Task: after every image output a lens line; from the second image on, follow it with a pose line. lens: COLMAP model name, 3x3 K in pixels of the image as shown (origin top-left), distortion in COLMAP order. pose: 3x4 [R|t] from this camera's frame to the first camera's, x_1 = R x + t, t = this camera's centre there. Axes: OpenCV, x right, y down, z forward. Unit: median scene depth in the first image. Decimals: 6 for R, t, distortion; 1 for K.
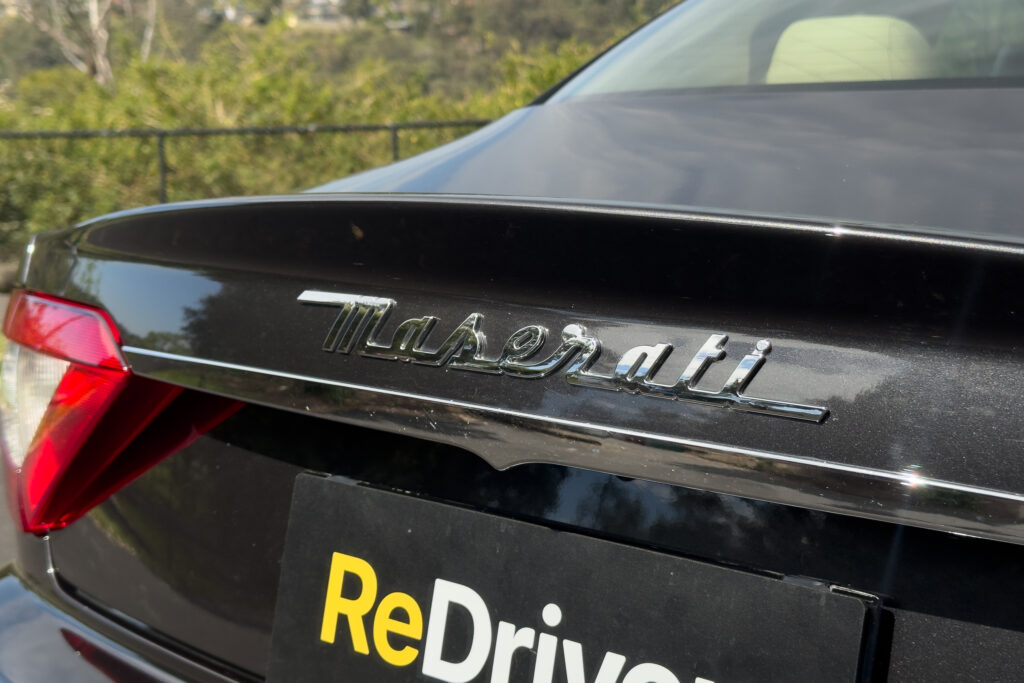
lens RADIAL K [[1386.5, 0, 527.7], [0, 1386.5, 337.9], [0, 0, 1]] dist [0.122131, -0.111752]
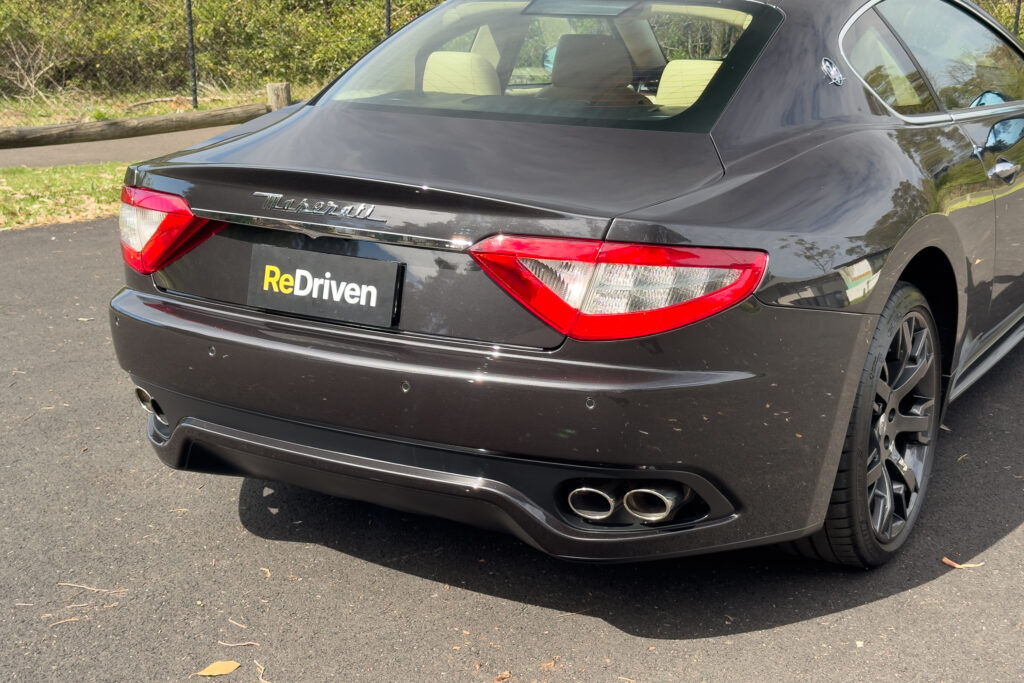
lens RADIAL K [[1432.1, 0, 528.5], [0, 1432.1, 339.9], [0, 0, 1]] dist [0.136379, -0.102382]
pose [[0.990760, -0.033820, 0.131342, 0.036009], [0.018444, 0.993012, 0.116567, -0.074968], [-0.134366, -0.113067, 0.984460, -2.794880]]
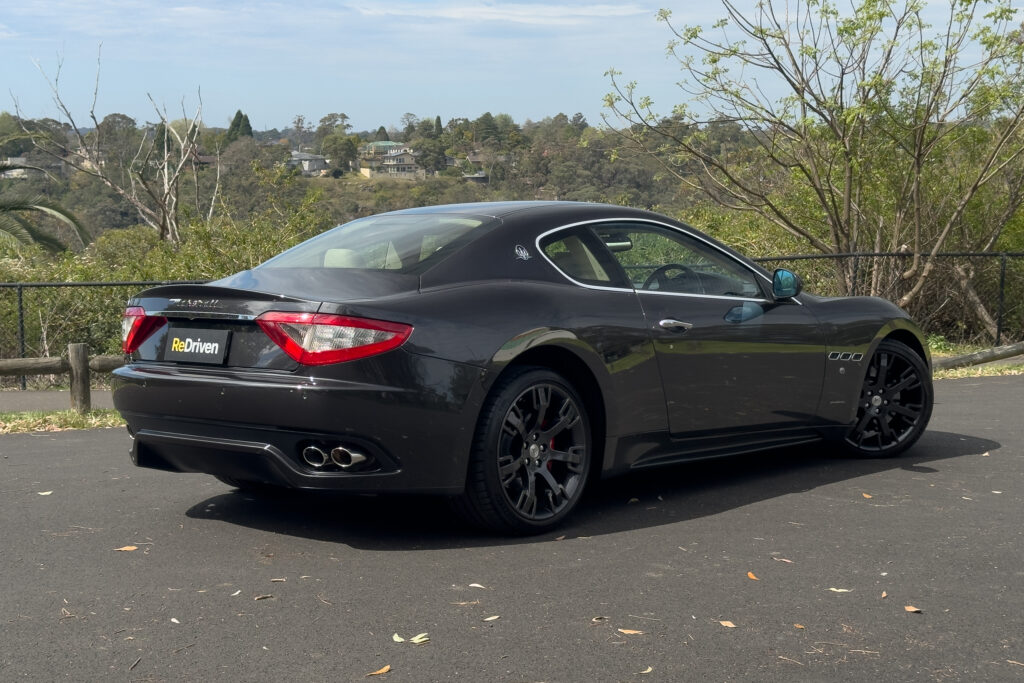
lens RADIAL K [[1431.5, 0, 511.8], [0, 1431.5, 291.7], [0, 0, 1]] dist [0.135590, -0.085229]
pose [[0.998194, 0.000169, -0.060073, 1.968263], [-0.008576, 0.990154, -0.139716, 0.917129], [0.059458, 0.139979, 0.988368, -6.013686]]
